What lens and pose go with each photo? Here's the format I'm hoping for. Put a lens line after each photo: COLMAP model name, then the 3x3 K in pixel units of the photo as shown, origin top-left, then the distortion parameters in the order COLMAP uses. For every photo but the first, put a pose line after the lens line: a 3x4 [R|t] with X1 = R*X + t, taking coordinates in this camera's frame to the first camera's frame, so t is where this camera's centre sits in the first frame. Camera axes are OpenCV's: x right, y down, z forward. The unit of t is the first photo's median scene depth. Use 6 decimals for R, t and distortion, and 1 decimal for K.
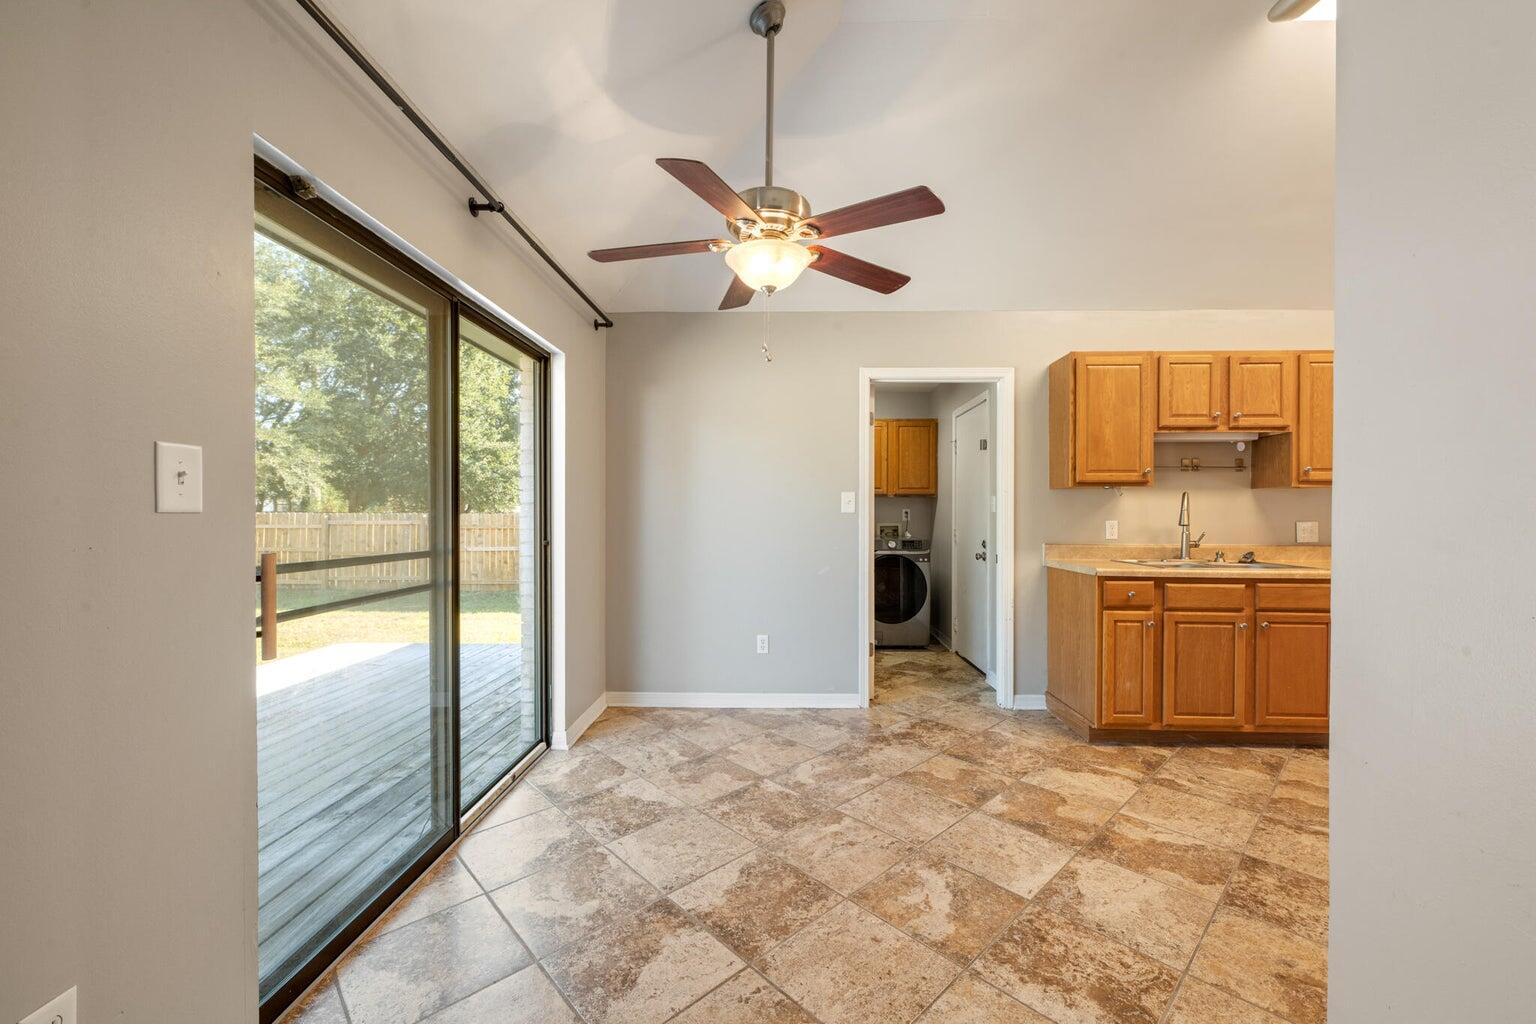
lens RADIAL K [[603.7, 0, 773.8], [0, 603.7, 512.0], [0, 0, 1]] dist [0.001521, -0.000268]
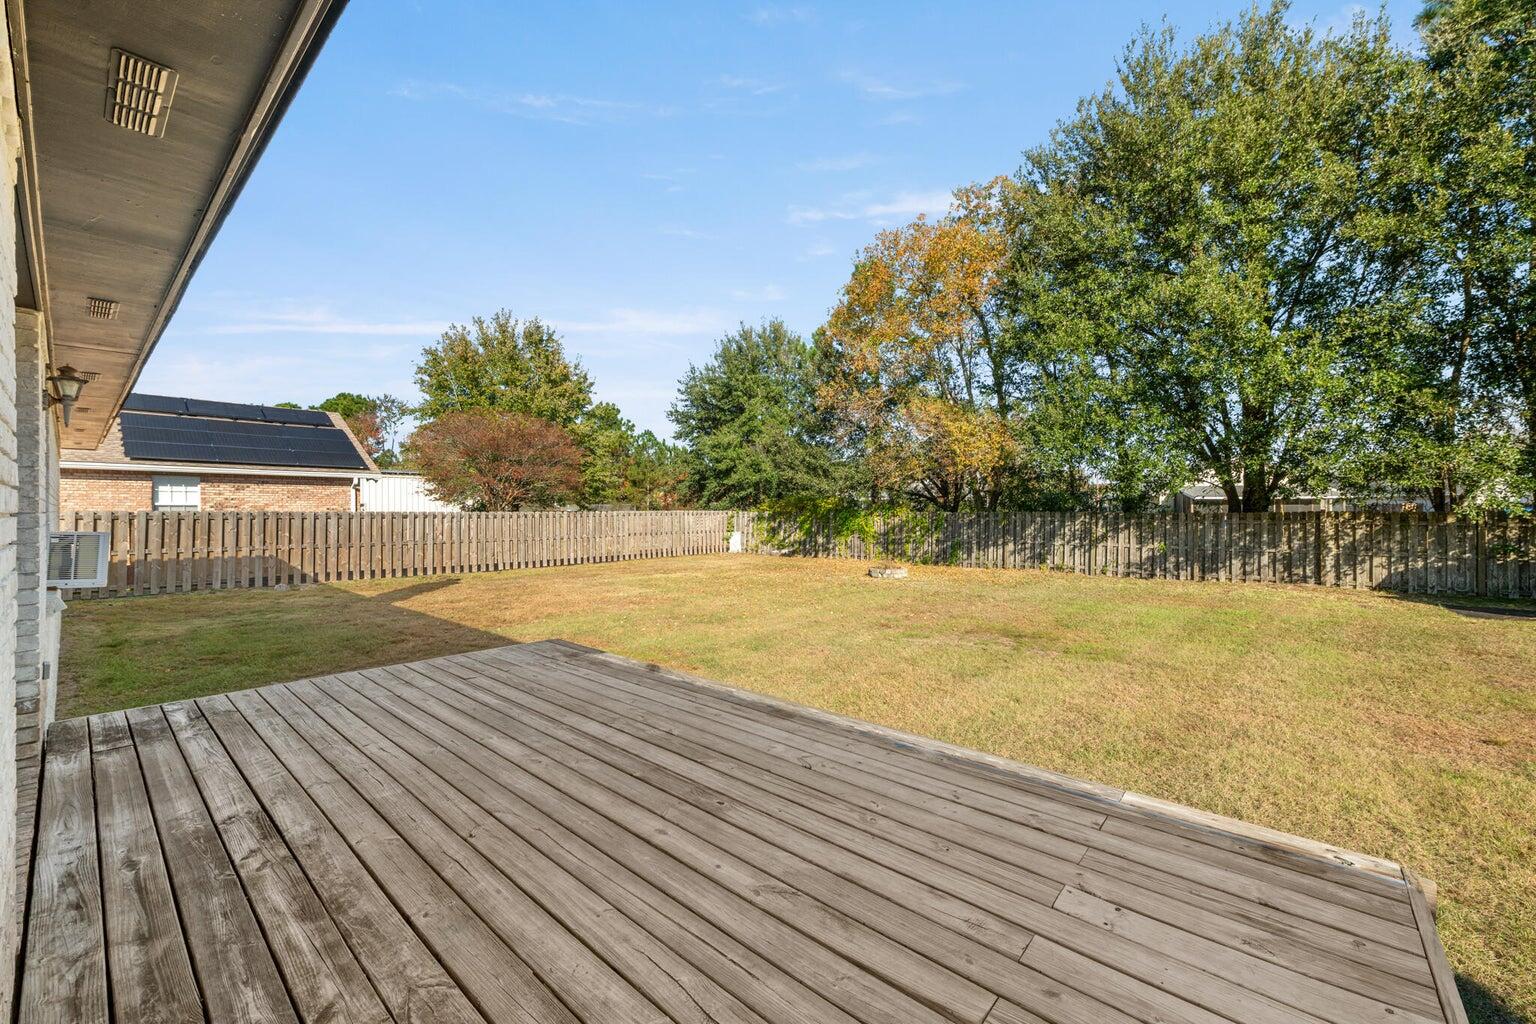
lens RADIAL K [[595.0, 0, 774.0], [0, 595.0, 501.5], [0, 0, 1]] dist [-0.004197, -0.000099]
pose [[-0.622621, -0.009087, -0.782471, -0.443308], [0.000026, 0.999932, -0.011634, 0.018037], [0.782524, -0.007264, -0.622579, 1.886582]]
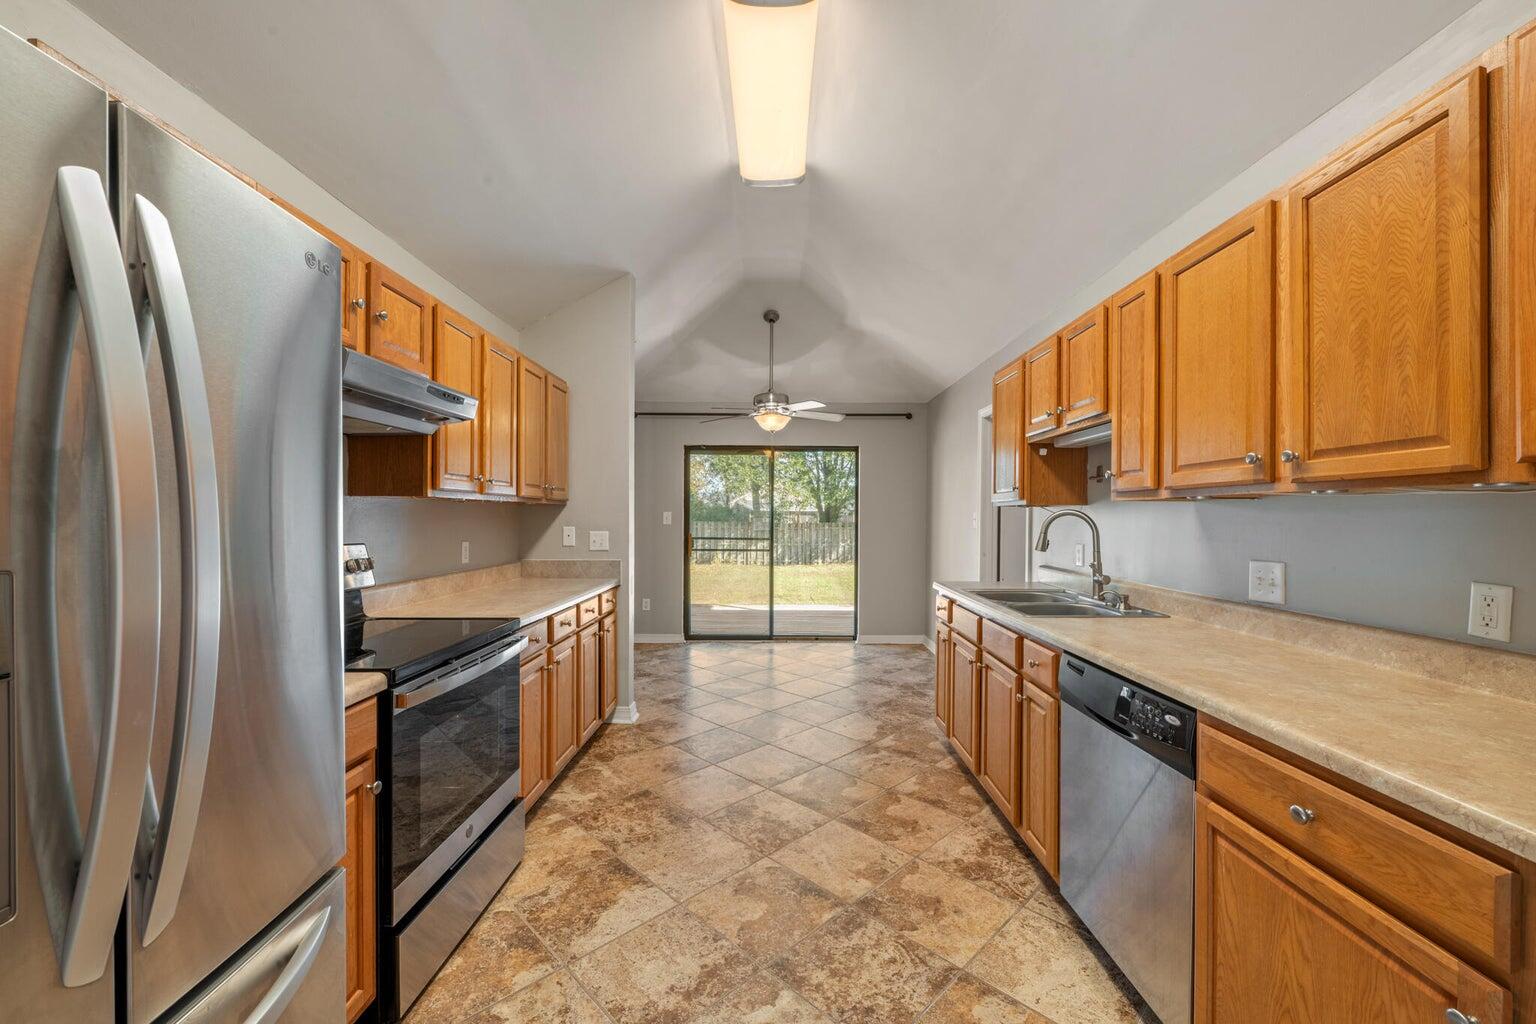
lens RADIAL K [[603.7, 0, 773.8], [0, 603.7, 512.0], [0, 0, 1]] dist [0.001521, -0.000268]
pose [[0.027717, -0.008668, -0.999578, 1.706781], [-0.003921, 0.999954, -0.008780, -0.025269], [0.999608, 0.004162, 0.027682, 0.692828]]
